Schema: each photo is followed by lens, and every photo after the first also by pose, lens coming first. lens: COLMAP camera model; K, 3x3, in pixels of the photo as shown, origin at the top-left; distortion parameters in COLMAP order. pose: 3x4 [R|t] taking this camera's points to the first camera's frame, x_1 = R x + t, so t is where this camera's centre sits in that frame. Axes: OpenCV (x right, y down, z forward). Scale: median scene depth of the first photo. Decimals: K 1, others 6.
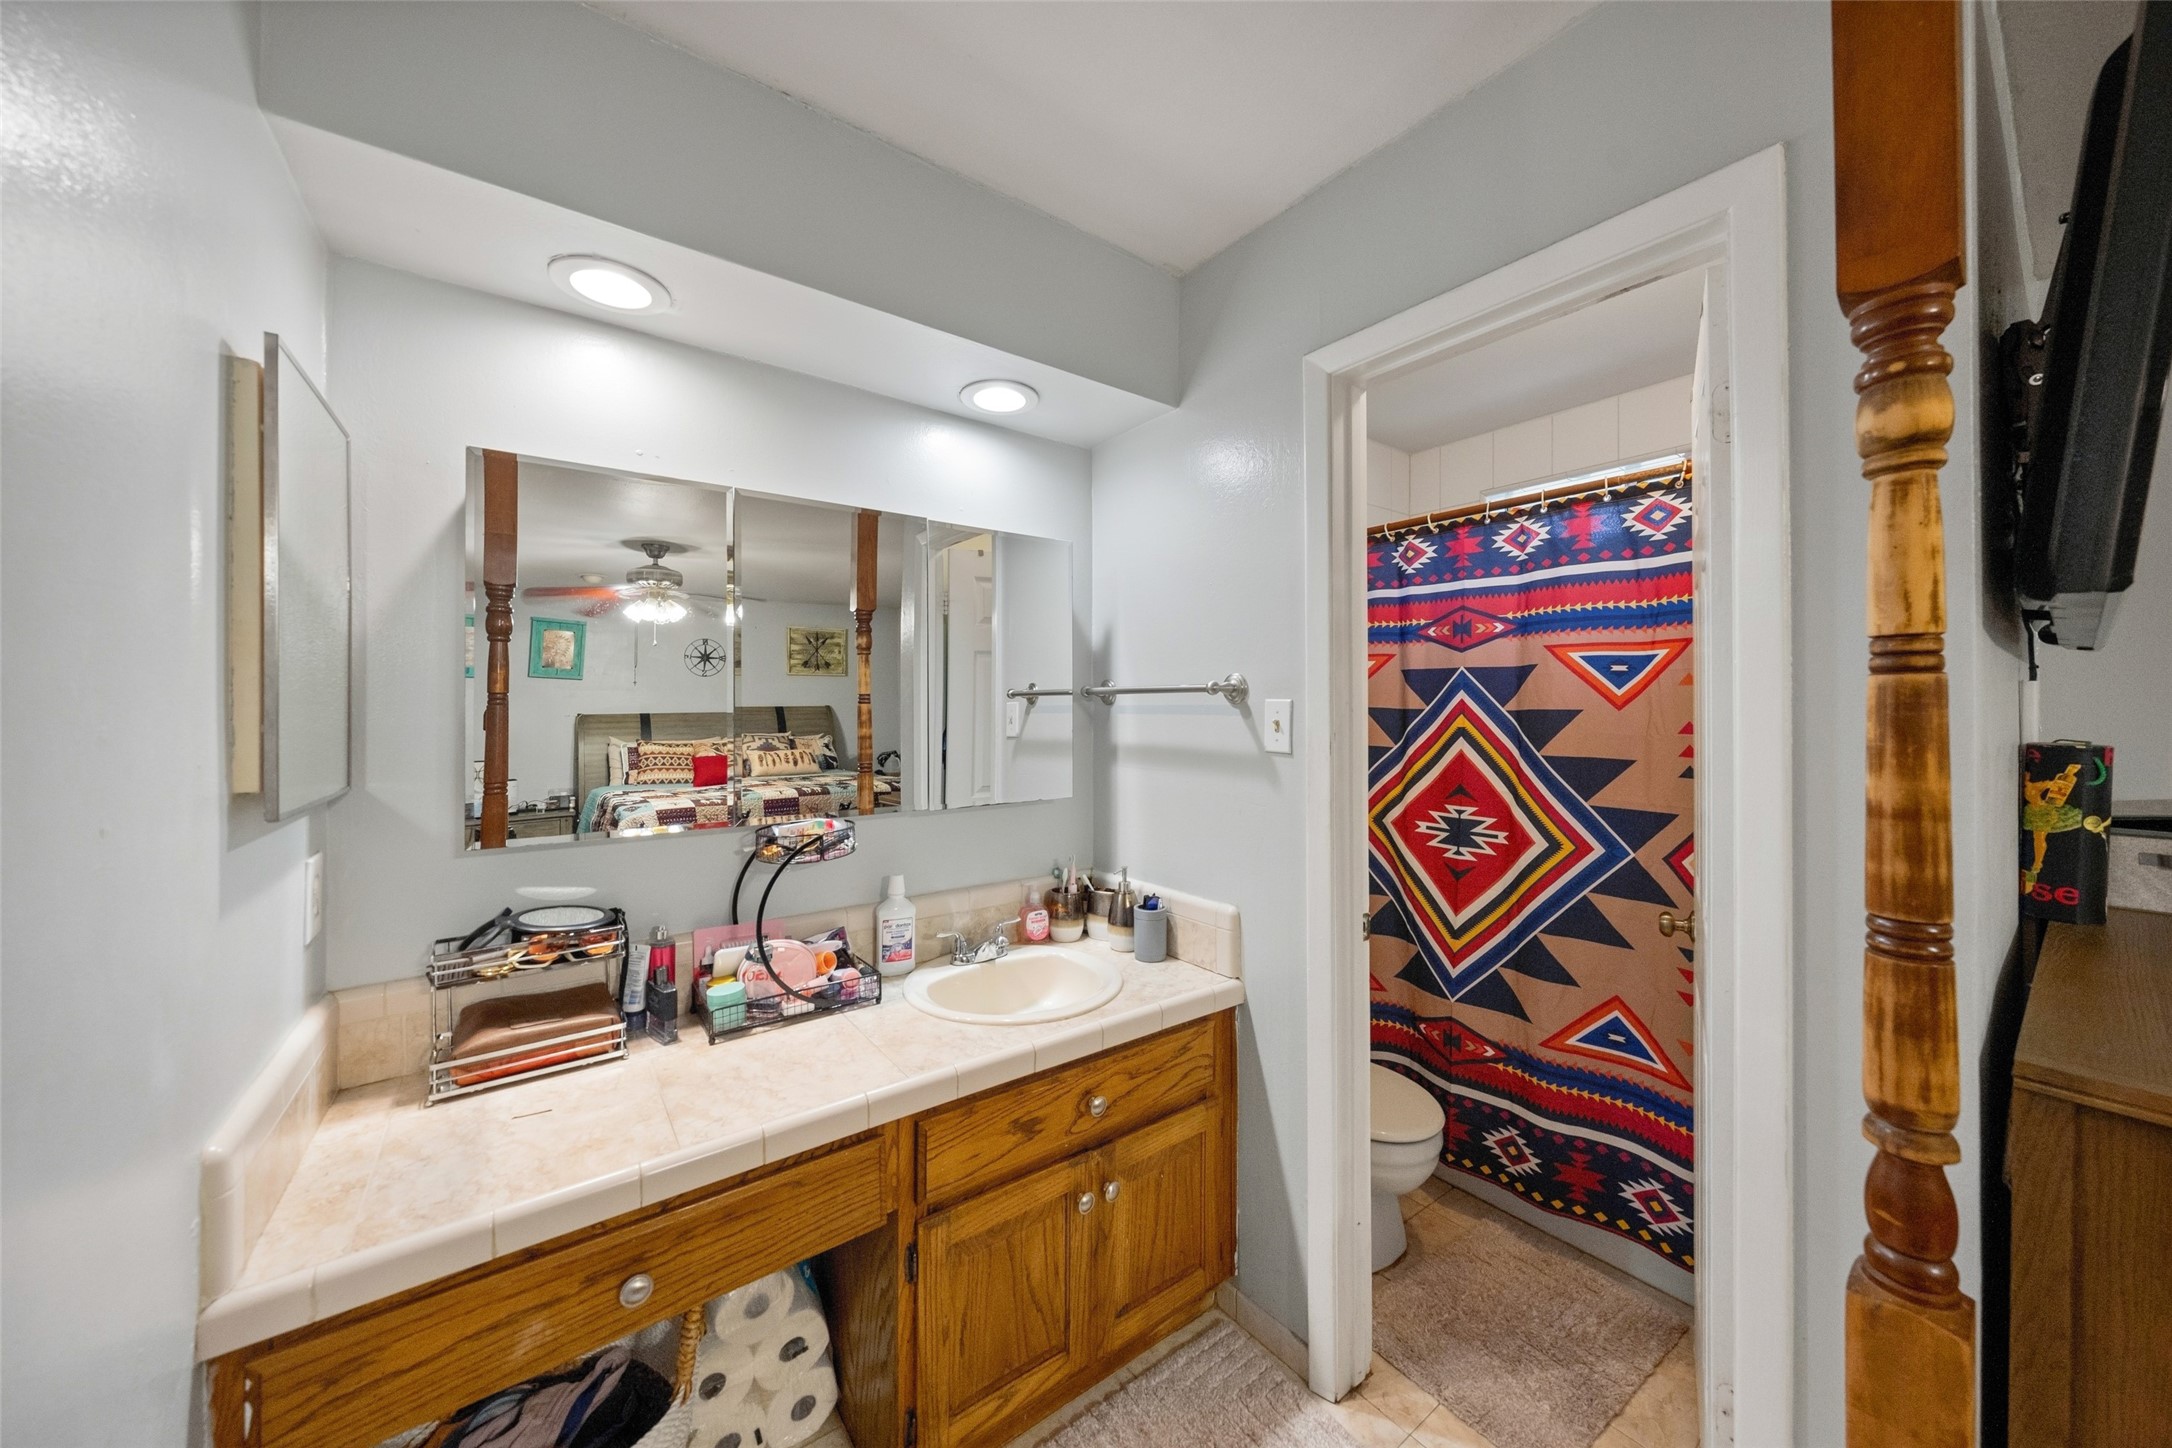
lens RADIAL K [[757.3, 0, 1077.9], [0, 757.3, 710.0], [0, 0, 1]] dist [-0.004066, -0.000038]
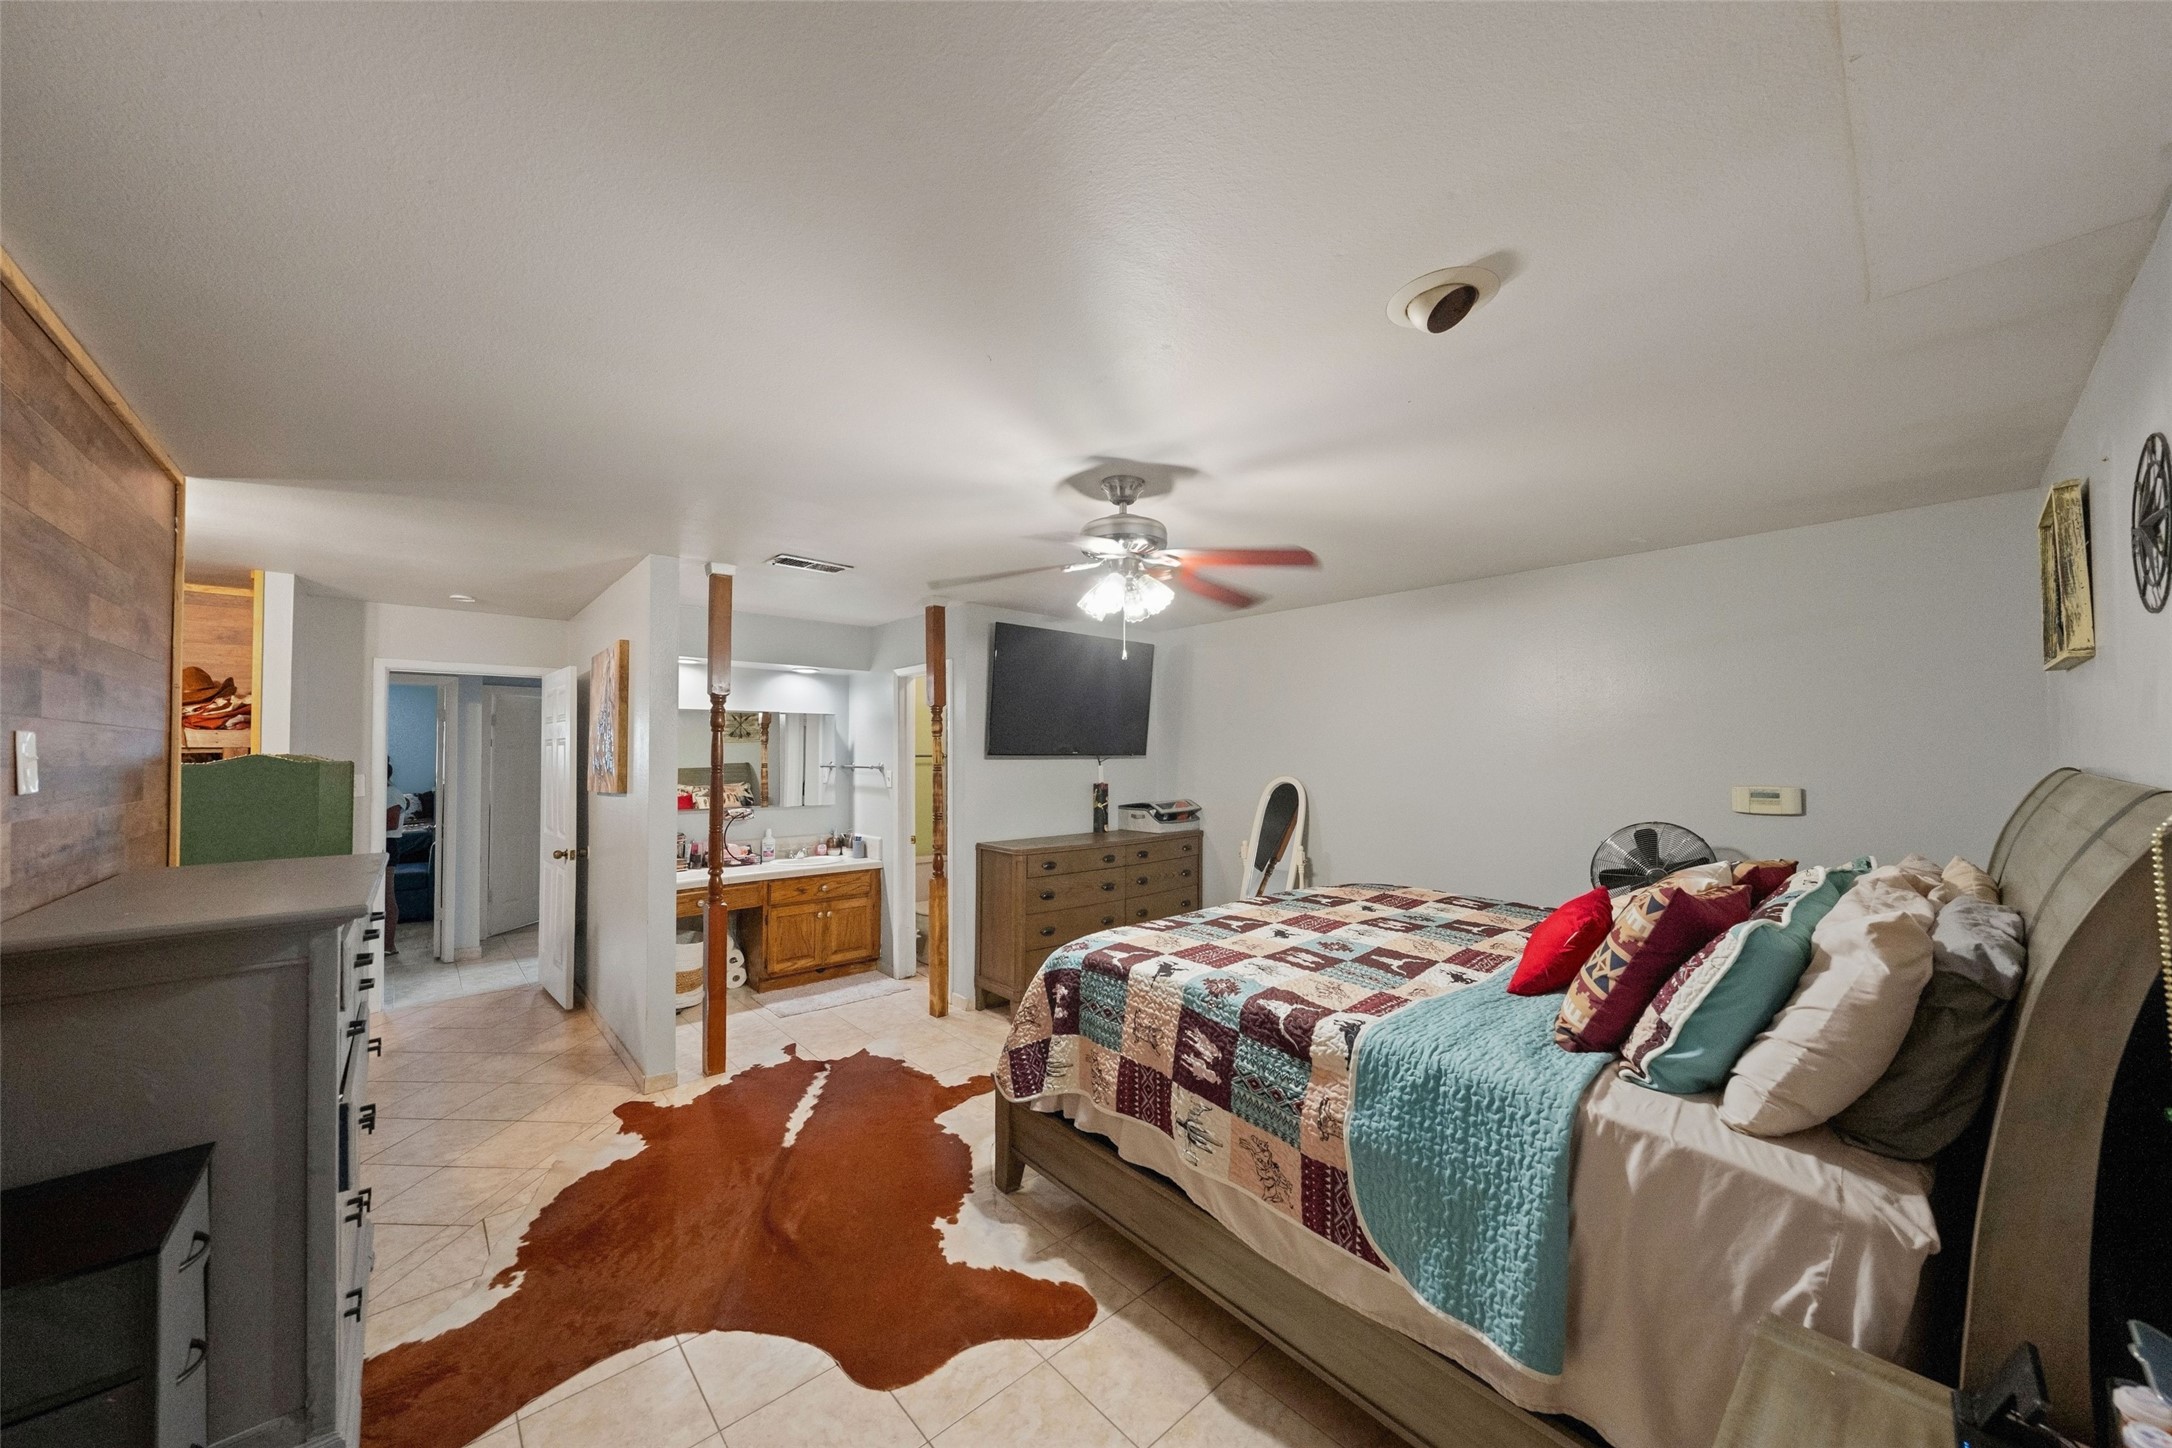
lens RADIAL K [[754.2, 0, 1088.2], [0, 754.2, 738.3], [0, 0, 1]] dist [-0.002410, -0.000029]
pose [[0.994886, 0.001637, 0.100992, 0.783369], [0.000330, 0.999811, -0.019459, -0.093347], [-0.101004, 0.019393, 0.994697, -2.307443]]
